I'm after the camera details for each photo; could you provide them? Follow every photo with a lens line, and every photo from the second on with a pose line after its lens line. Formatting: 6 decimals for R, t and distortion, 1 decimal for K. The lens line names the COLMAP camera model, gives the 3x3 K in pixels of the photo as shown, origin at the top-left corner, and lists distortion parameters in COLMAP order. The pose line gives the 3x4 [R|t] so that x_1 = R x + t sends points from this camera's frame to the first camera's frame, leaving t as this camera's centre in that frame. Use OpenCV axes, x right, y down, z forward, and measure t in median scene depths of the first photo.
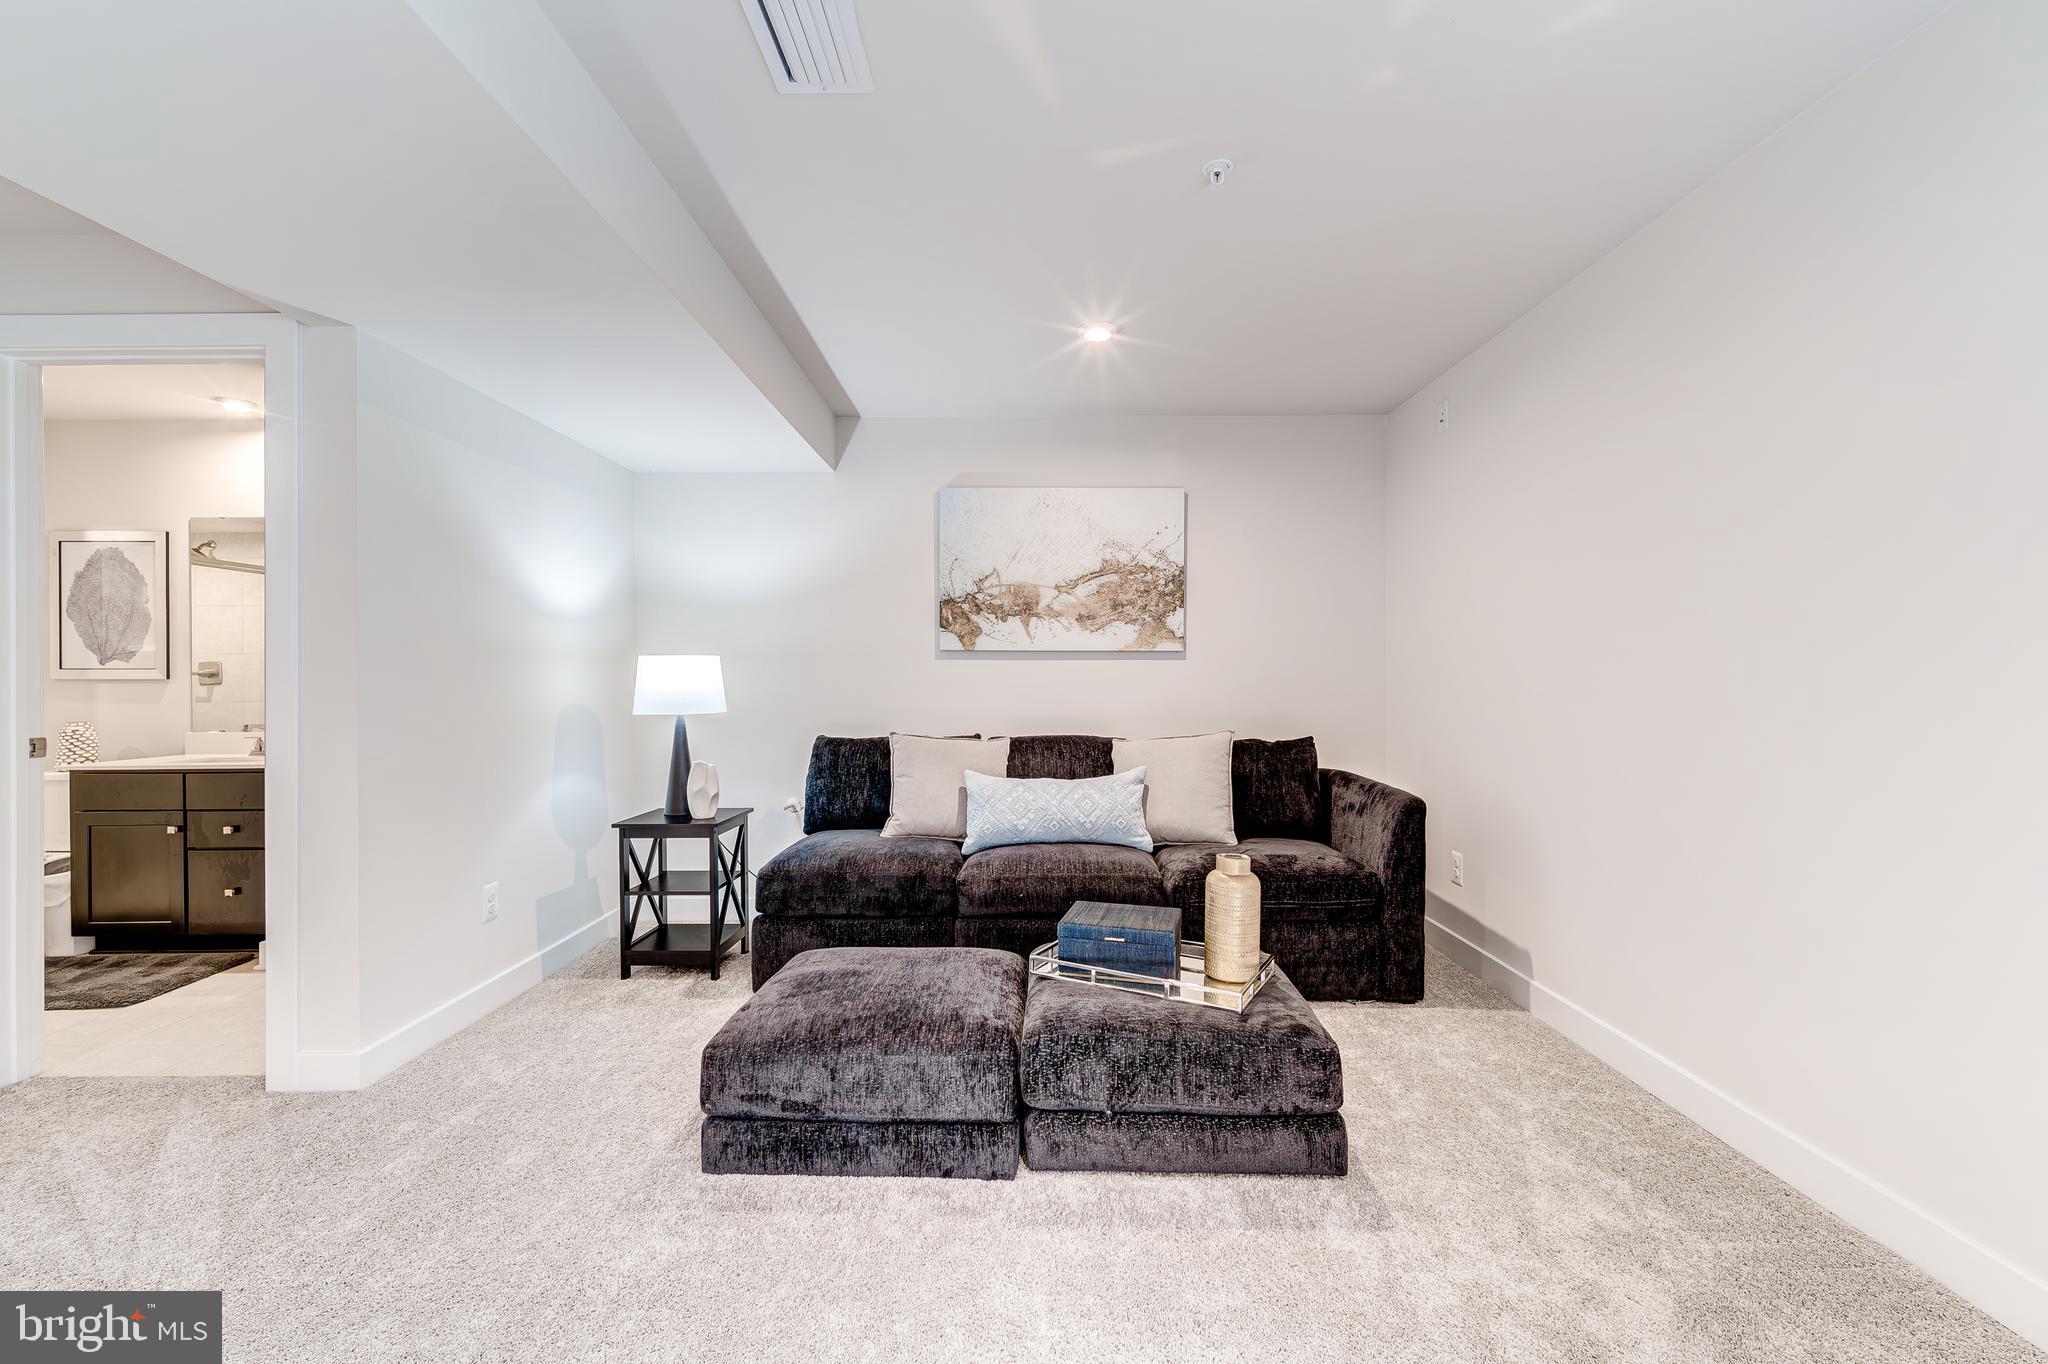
lens RADIAL K [[883.4, 0, 1024.0], [0, 883.4, 682.0], [0, 0, 1]] dist [0.005945, 0.000494]
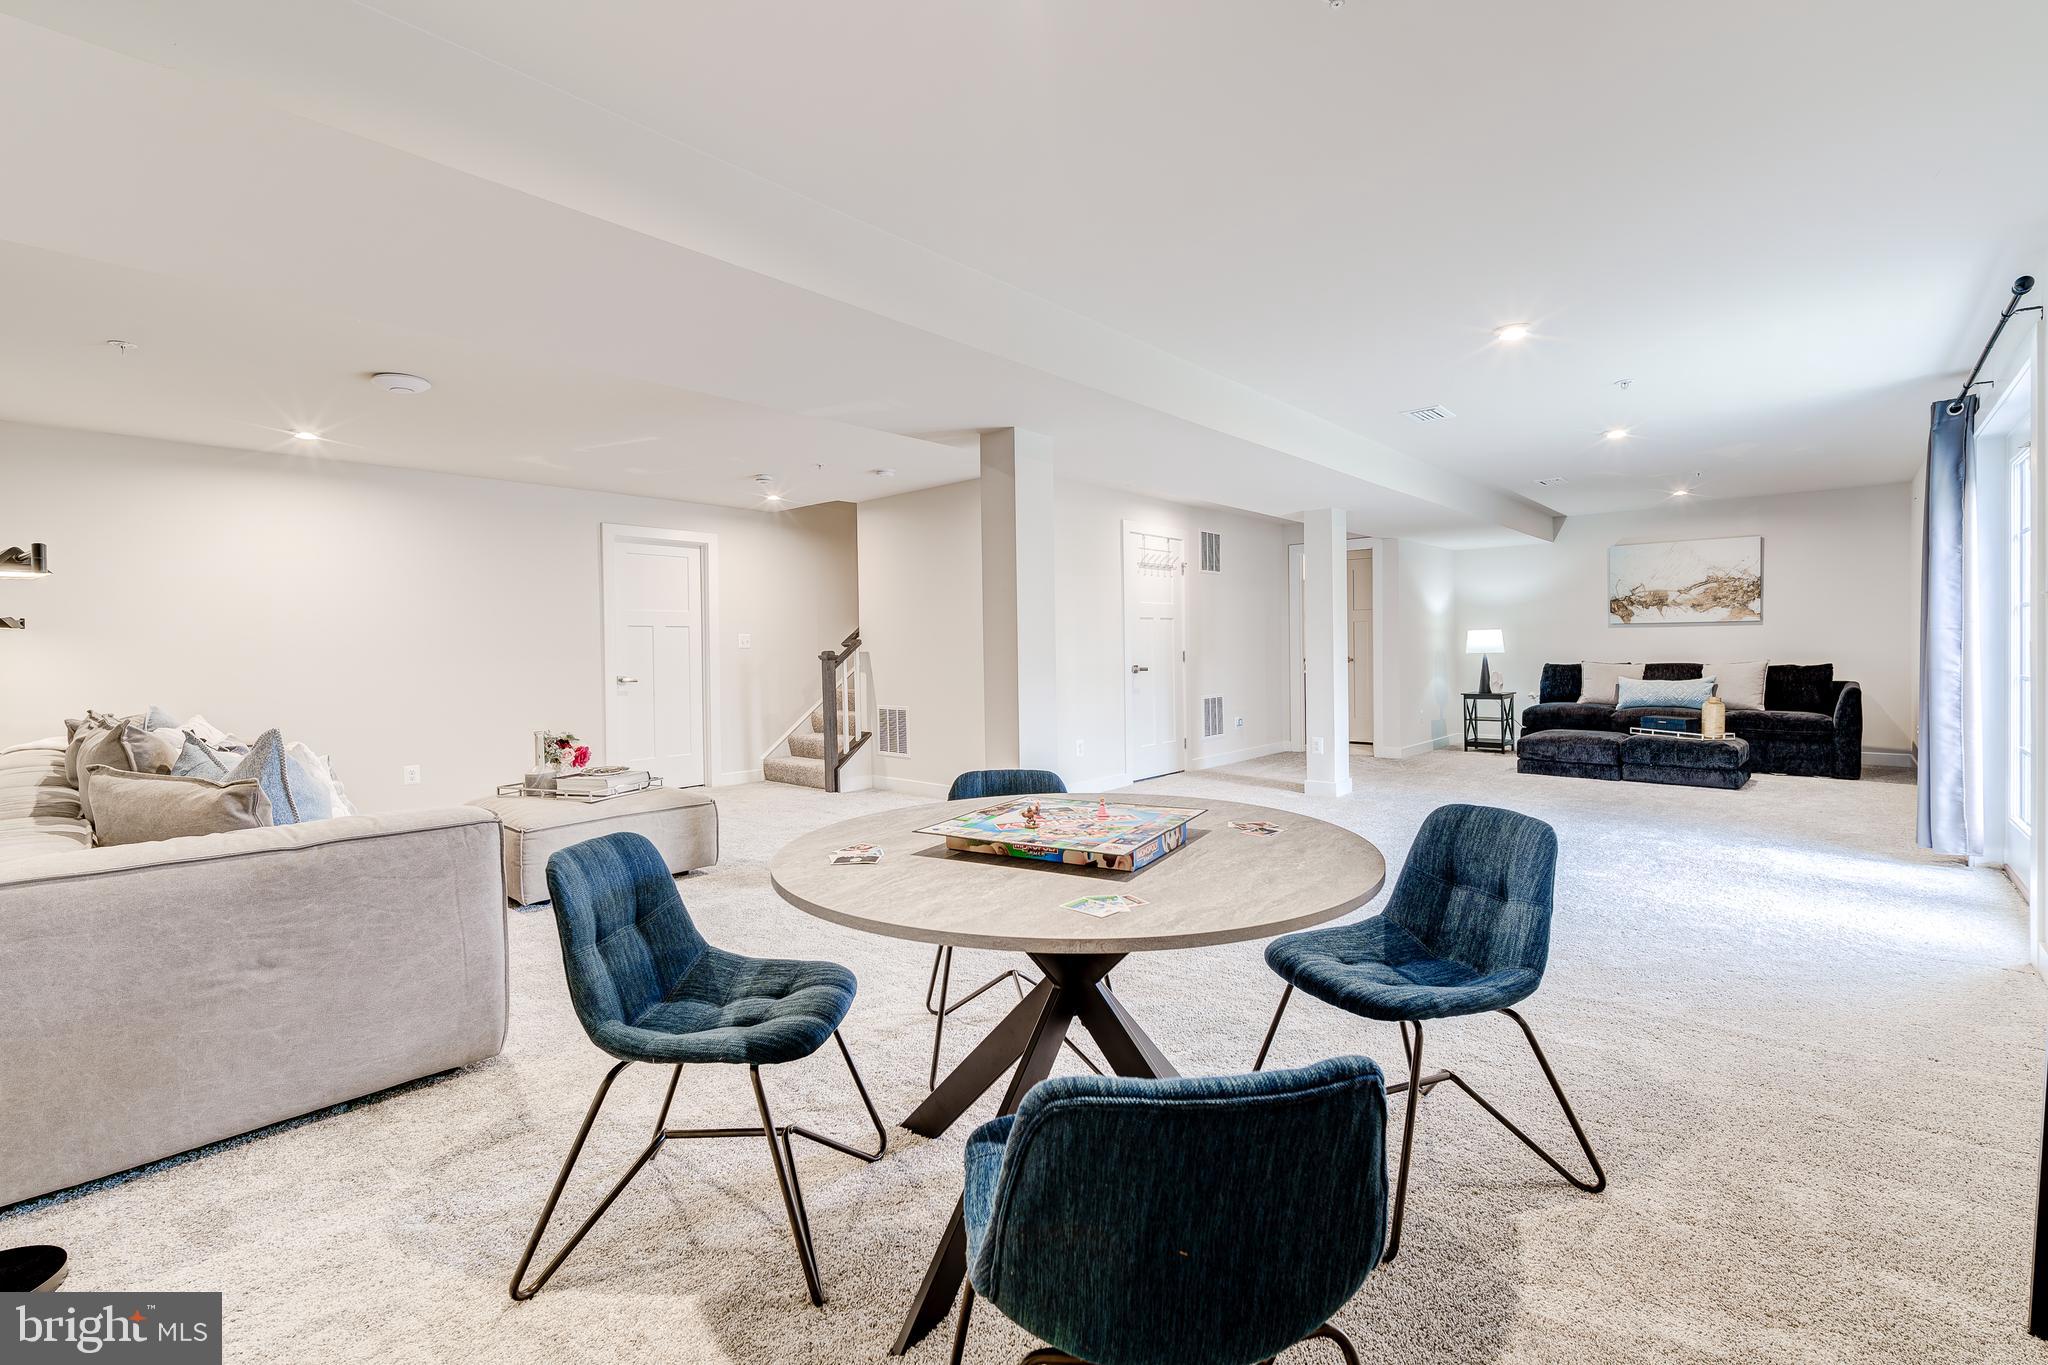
lens RADIAL K [[886.8, 0, 1024.9], [0, 886.8, 670.2], [0, 0, 1]] dist [0.001745, -0.000199]
pose [[0.744301, 0.007954, -0.667797, 0.283288], [0.013968, 0.999525, 0.027474, -0.002598], [0.667698, -0.029776, 0.743836, -1.530429]]
